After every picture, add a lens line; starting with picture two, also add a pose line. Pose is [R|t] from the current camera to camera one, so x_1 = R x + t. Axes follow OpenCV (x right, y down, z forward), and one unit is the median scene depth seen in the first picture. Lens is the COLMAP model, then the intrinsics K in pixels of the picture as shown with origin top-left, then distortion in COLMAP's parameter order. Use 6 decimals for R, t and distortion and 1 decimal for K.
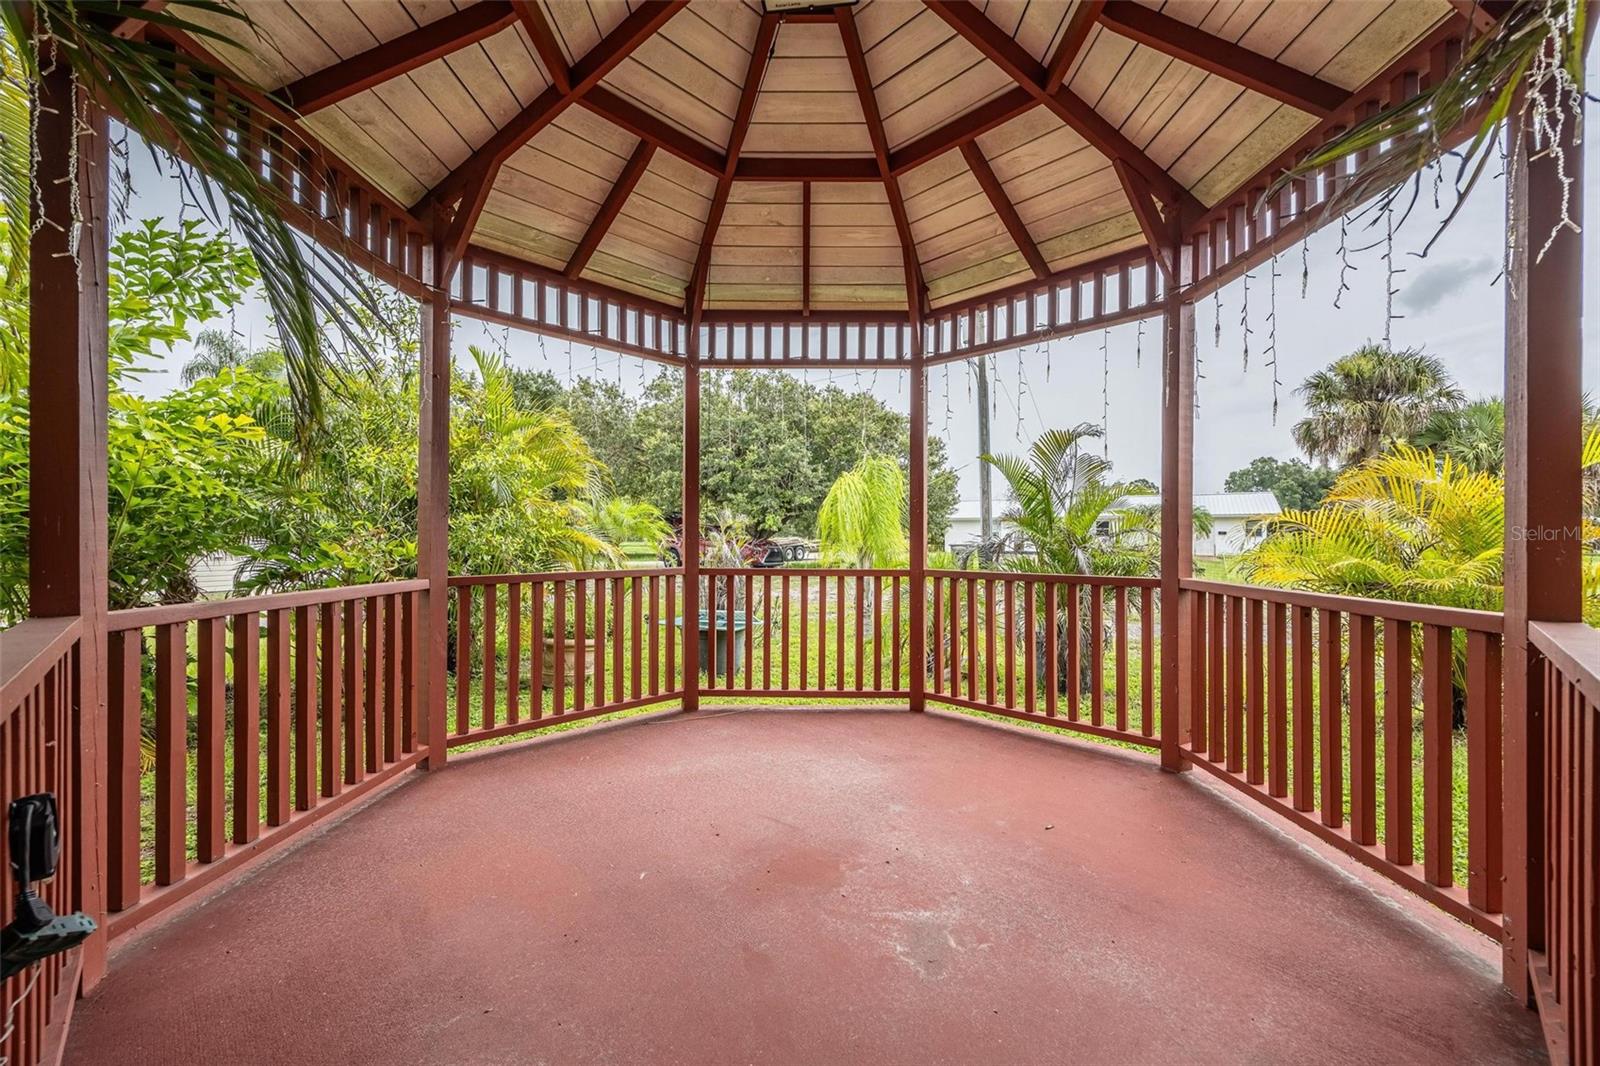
lens RADIAL K [[628.3, 0, 800.0], [0, 628.3, 533.0], [0, 0, 1]] dist [0.009298, -0.000004]
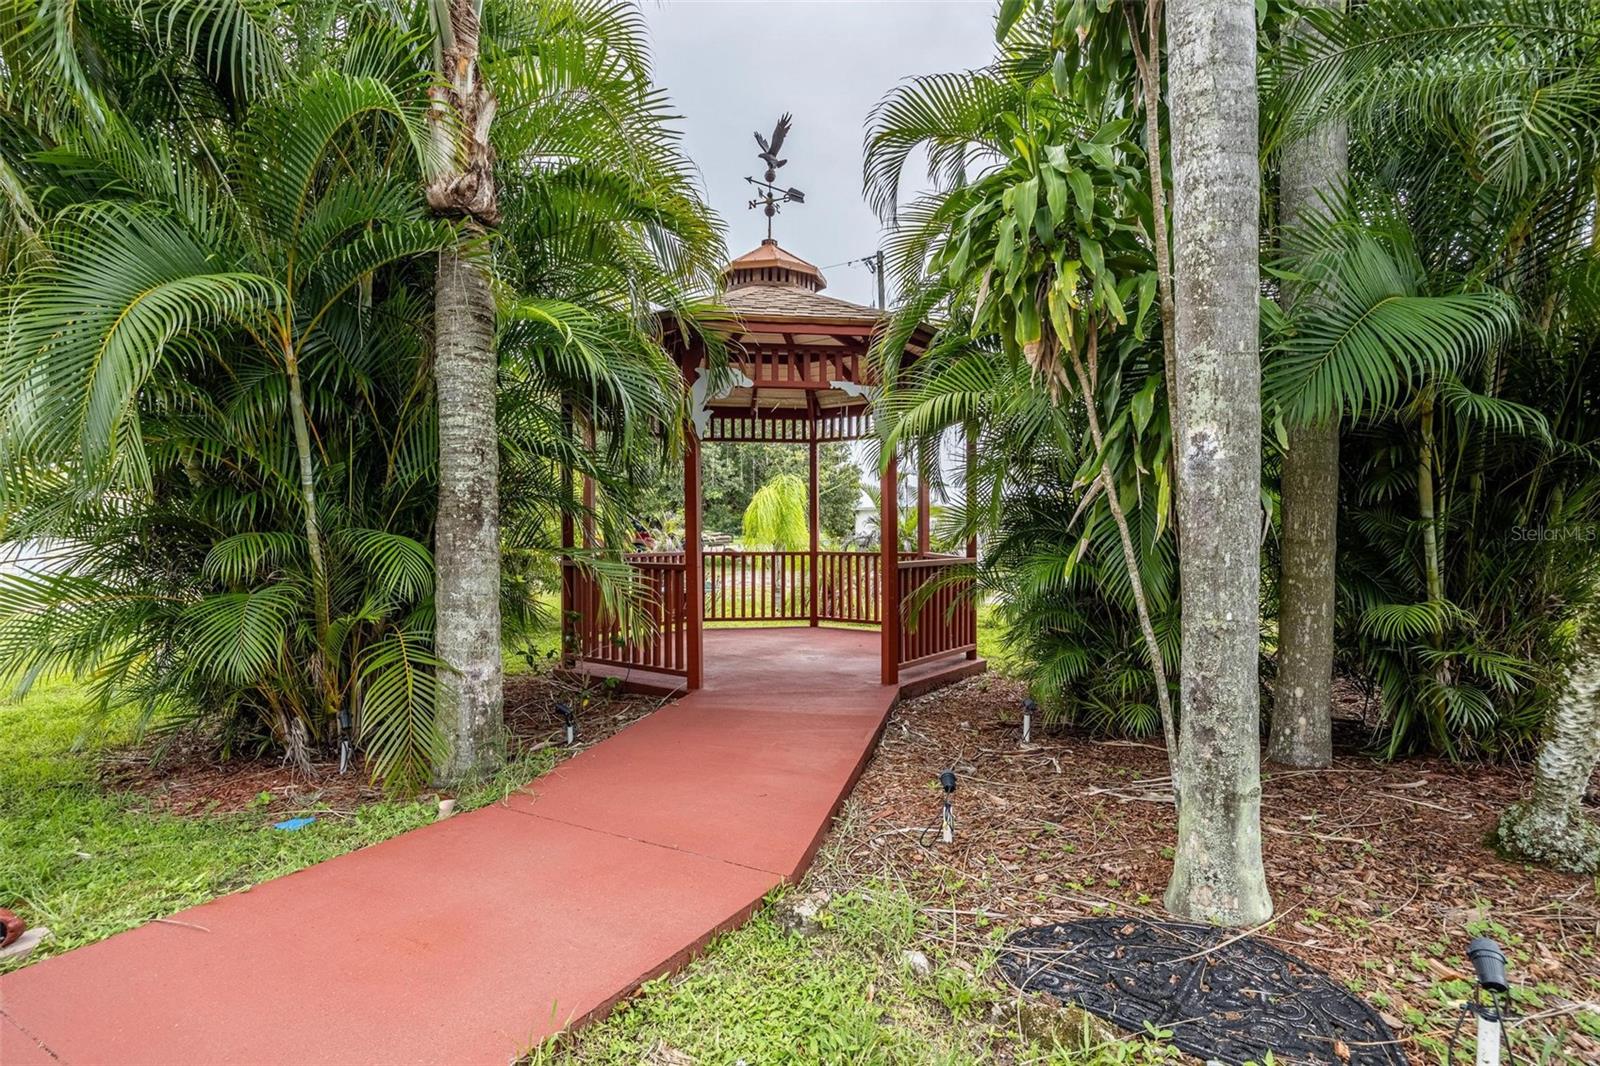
lens RADIAL K [[783.4, 0, 795.8], [0, 783.4, 526.5], [0, 0, 1]] dist [-0.012859, -0.000472]
pose [[0.989735, -0.005785, 0.142801, -0.196783], [0.005125, 0.999974, 0.004985, -0.025823], [-0.142826, -0.004202, 0.989739, -1.285326]]
